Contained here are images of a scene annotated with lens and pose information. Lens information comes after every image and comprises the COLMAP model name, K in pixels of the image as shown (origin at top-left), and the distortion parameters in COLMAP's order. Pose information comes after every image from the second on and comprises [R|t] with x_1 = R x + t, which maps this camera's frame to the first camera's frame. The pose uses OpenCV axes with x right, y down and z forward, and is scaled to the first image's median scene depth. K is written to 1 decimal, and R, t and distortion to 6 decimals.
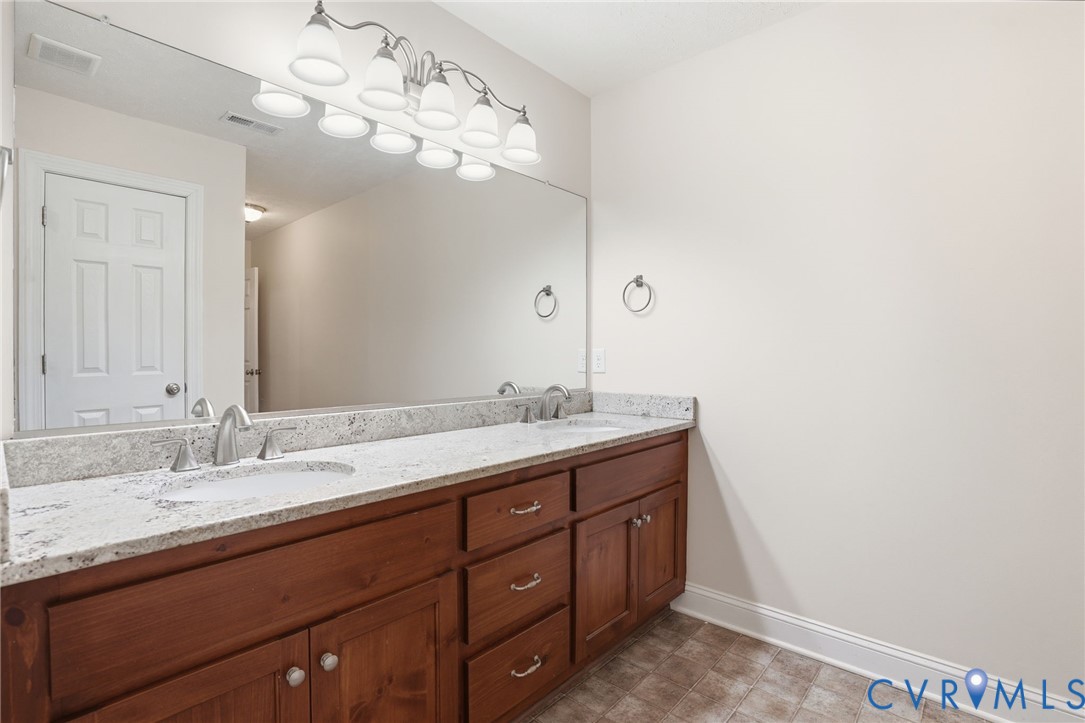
lens RADIAL K [[515.3, 0, 521.8], [0, 515.3, 361.9], [0, 0, 1]] dist [-0.044974, 0.007223]
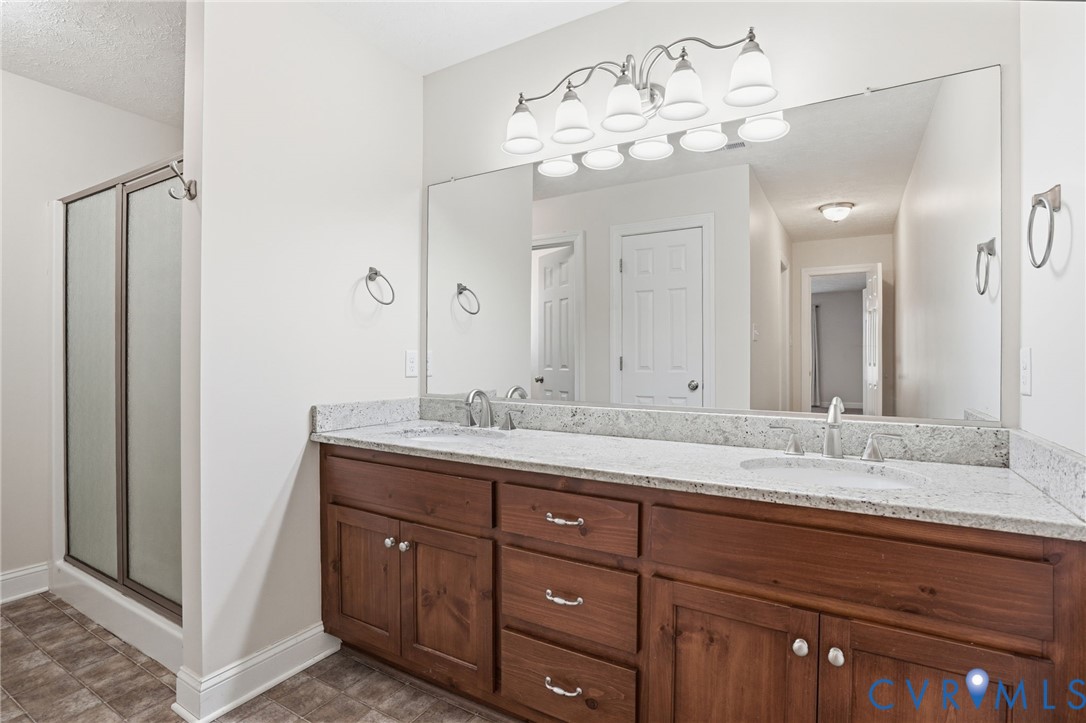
lens RADIAL K [[515.8, 0, 542.8], [0, 515.8, 359.4], [0, 0, 1]] dist [-0.044974, 0.007223]
pose [[0.215992, 0.004729, -0.976384, 0.919106], [-0.014795, 0.999889, 0.001570, -0.012635], [0.976283, 0.014107, 0.216038, 0.746500]]
